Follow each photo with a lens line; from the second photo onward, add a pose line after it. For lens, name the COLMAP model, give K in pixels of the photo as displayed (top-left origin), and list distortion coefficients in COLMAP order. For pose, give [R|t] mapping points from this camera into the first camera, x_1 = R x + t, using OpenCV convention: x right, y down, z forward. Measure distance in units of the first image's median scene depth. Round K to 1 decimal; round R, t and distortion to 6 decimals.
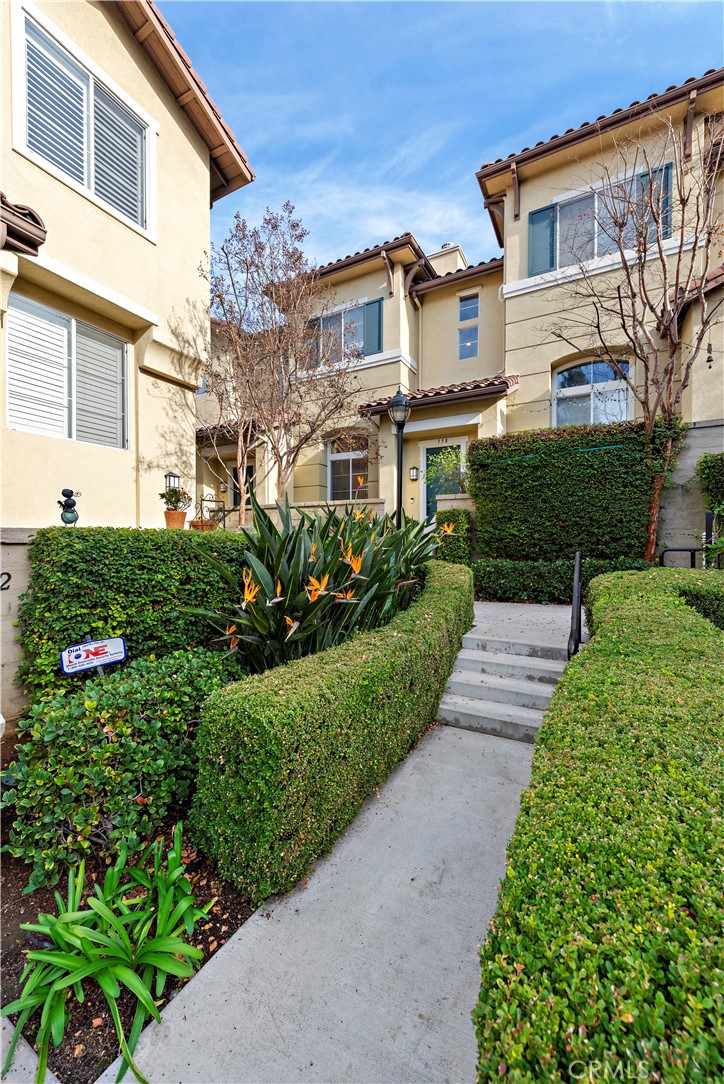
lens RADIAL K [[428.7, 0, 360.8], [0, 428.7, 543.6], [0, 0, 1]] dist [0.011247, -0.001797]
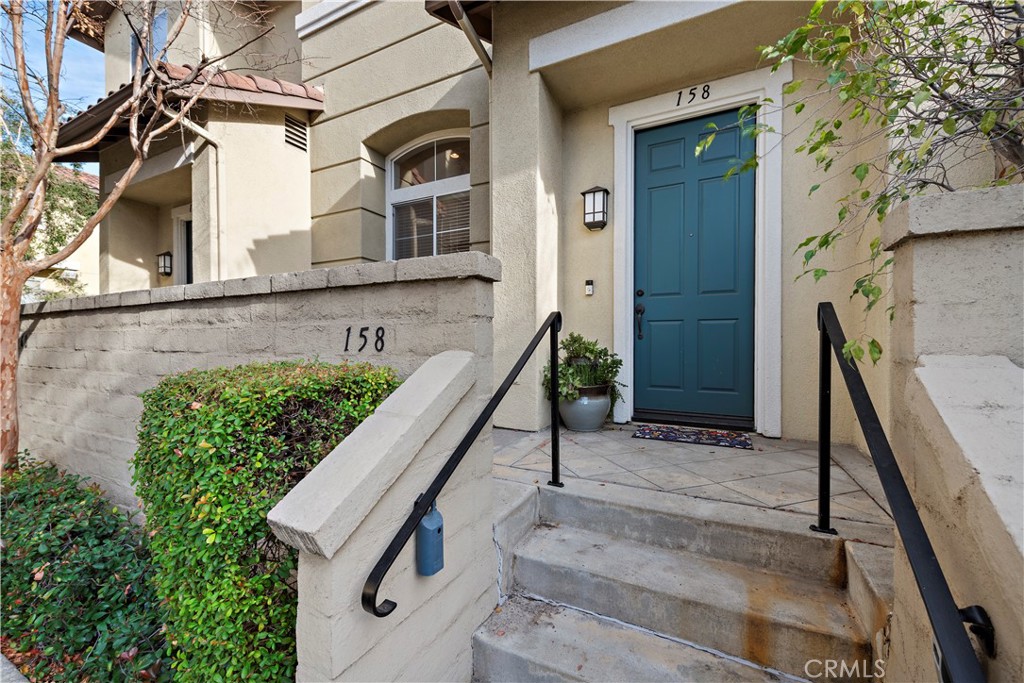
lens RADIAL K [[405.0, 0, 514.7], [0, 405.0, 344.7], [0, 0, 1]] dist [0.011247, -0.001797]
pose [[0.999701, -0.001435, 0.024429, 0.045511], [0.001527, 0.999992, -0.003746, -0.047731], [-0.024423, 0.003782, 0.999695, 0.591357]]
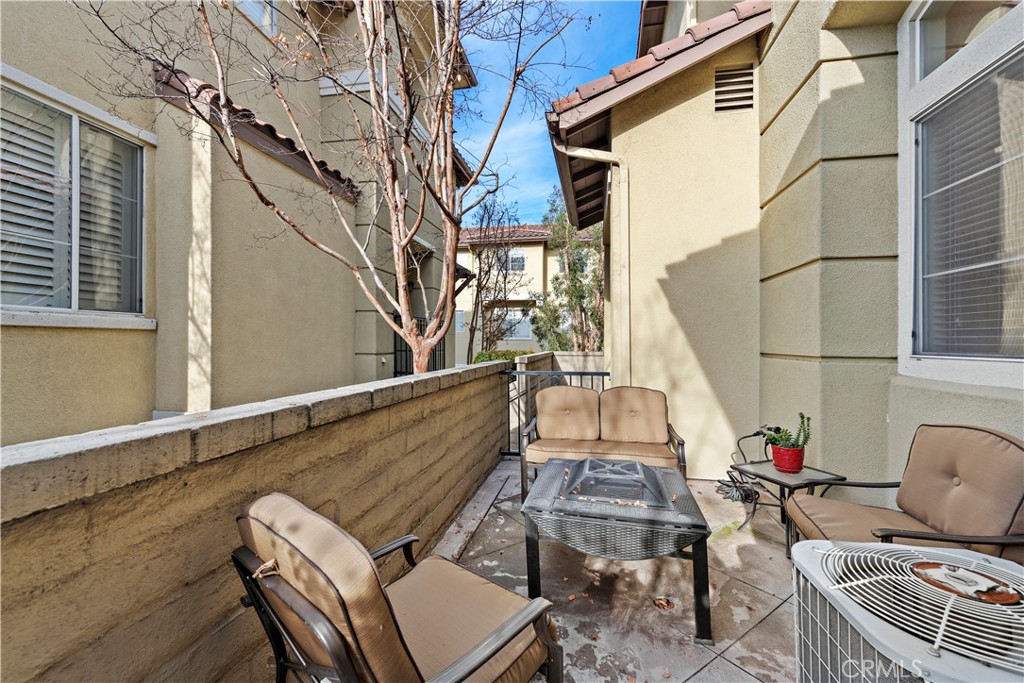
lens RADIAL K [[405.0, 0, 511.0], [0, 405.0, 342.7], [0, 0, 1]] dist [0.011247, -0.001797]
pose [[0.304228, 0.001907, -0.952597, 0.050637], [-0.003666, 0.999993, 0.000831, -0.093548], [0.952592, 0.003240, 0.304233, 0.787202]]
